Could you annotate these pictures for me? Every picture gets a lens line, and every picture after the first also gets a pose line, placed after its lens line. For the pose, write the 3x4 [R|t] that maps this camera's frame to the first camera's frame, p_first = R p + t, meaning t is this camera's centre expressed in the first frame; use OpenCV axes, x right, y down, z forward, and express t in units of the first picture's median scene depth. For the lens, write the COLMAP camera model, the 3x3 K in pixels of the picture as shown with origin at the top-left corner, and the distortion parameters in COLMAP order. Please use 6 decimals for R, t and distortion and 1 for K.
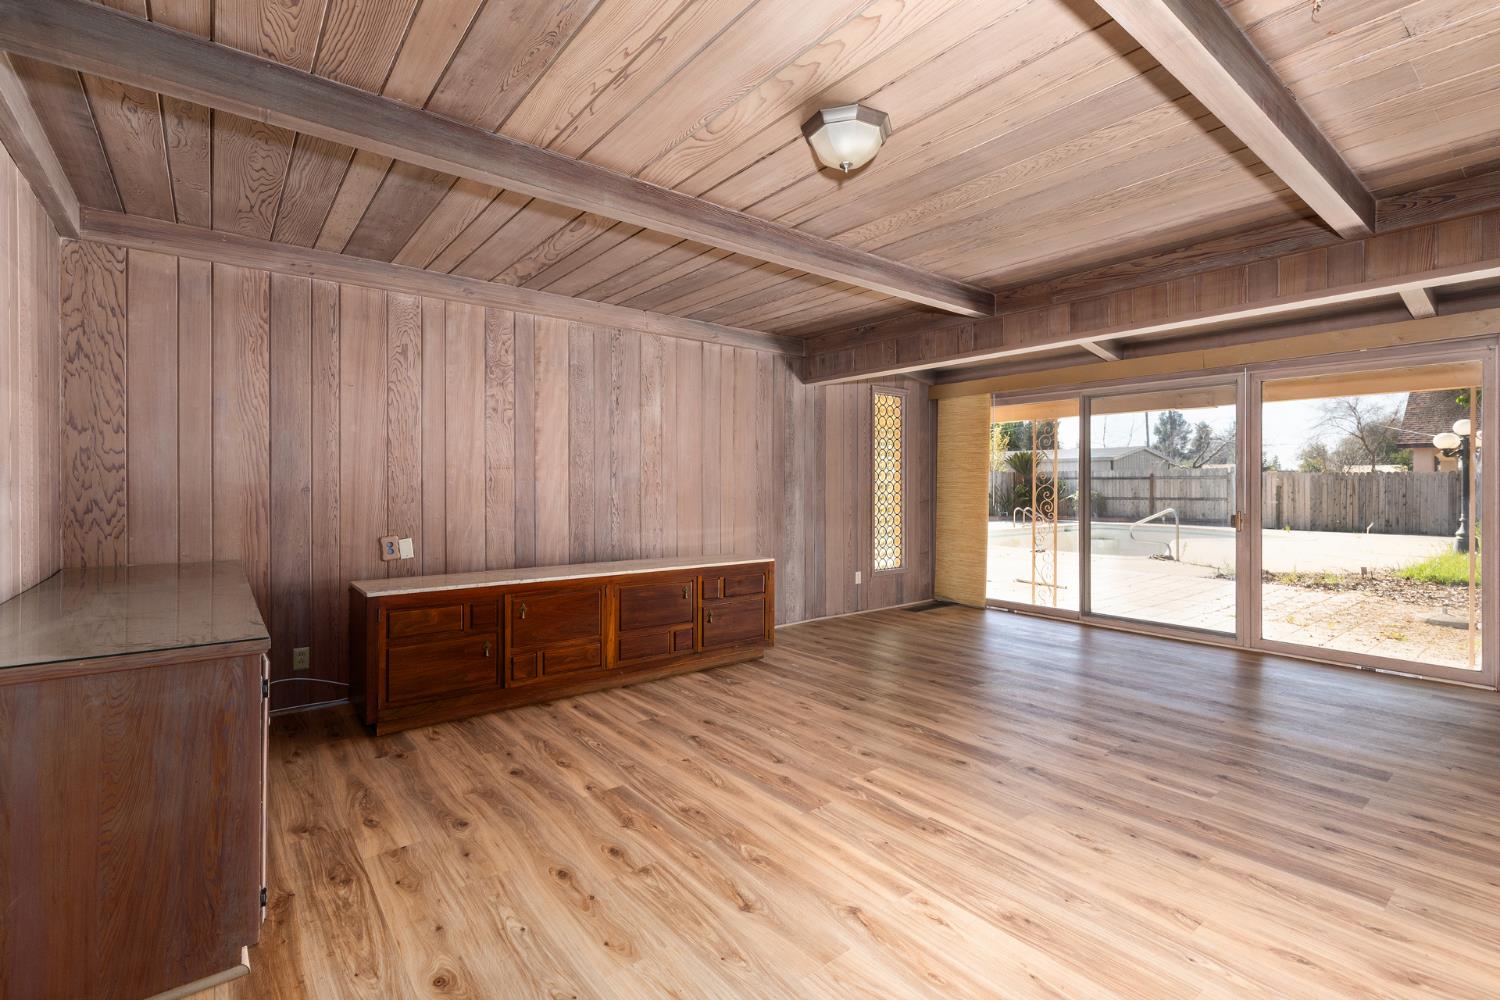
lens RADIAL K [[678.8, 0, 750.0], [0, 678.8, 500.0], [0, 0, 1]] dist [0.012241, -0.001724]
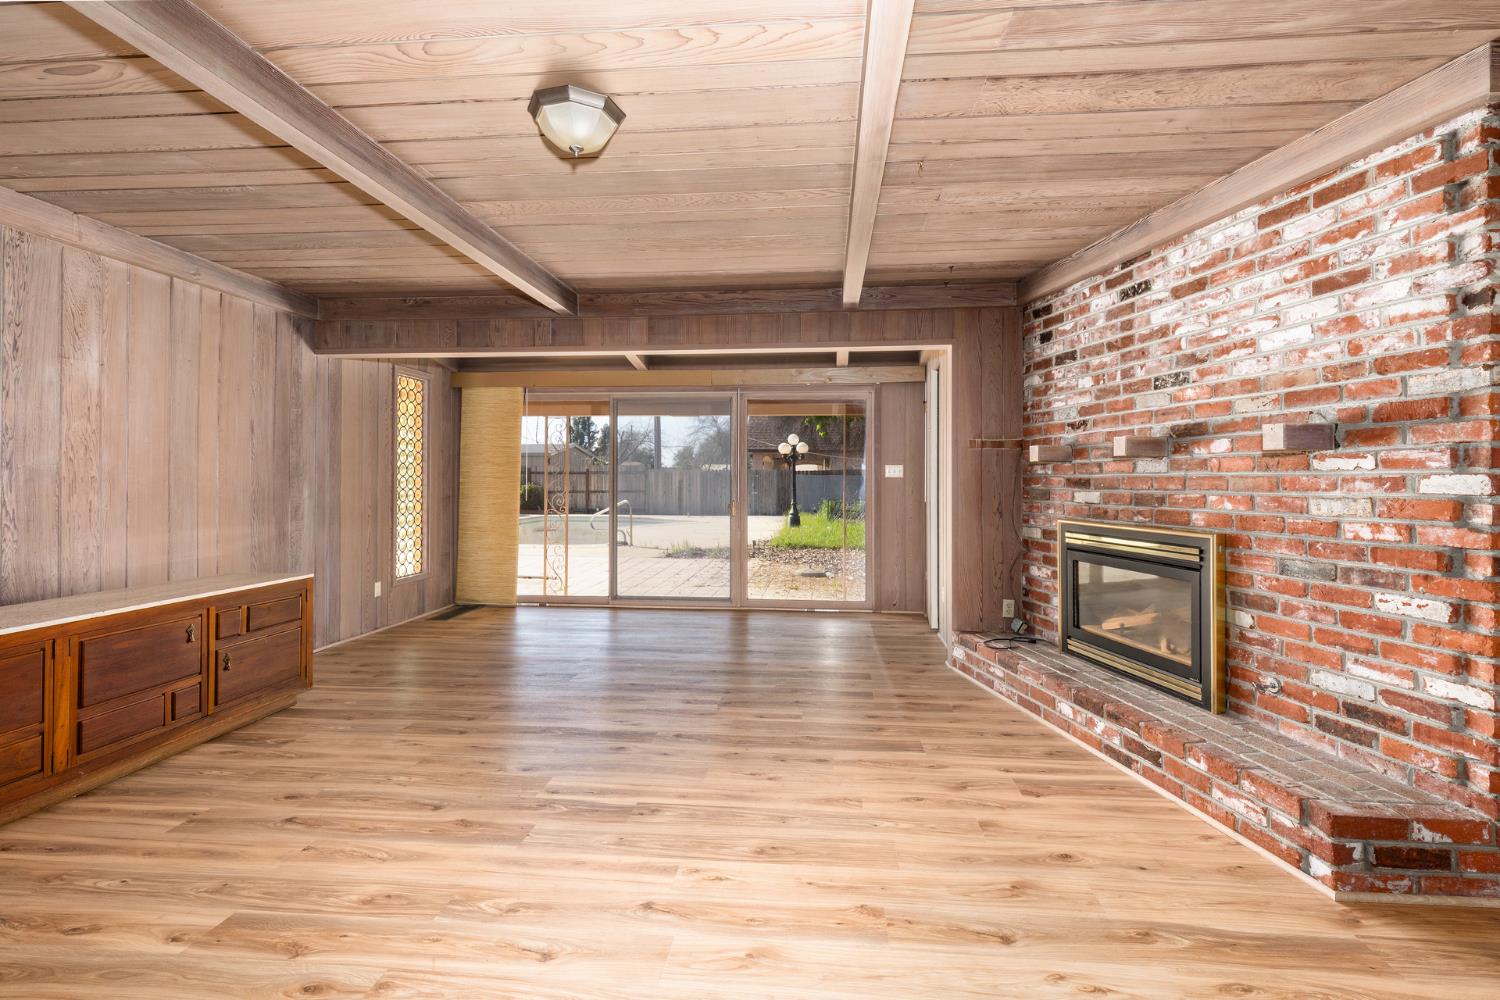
lens RADIAL K [[703.5, 0, 751.9], [0, 703.5, 487.5], [0, 0, 1]] dist [0.014422, -0.001519]
pose [[0.699241, -0.008408, 0.714837, -0.206158], [0.015891, 0.999867, -0.003784, -0.002614], [-0.714709, 0.014005, 0.699281, 0.066959]]
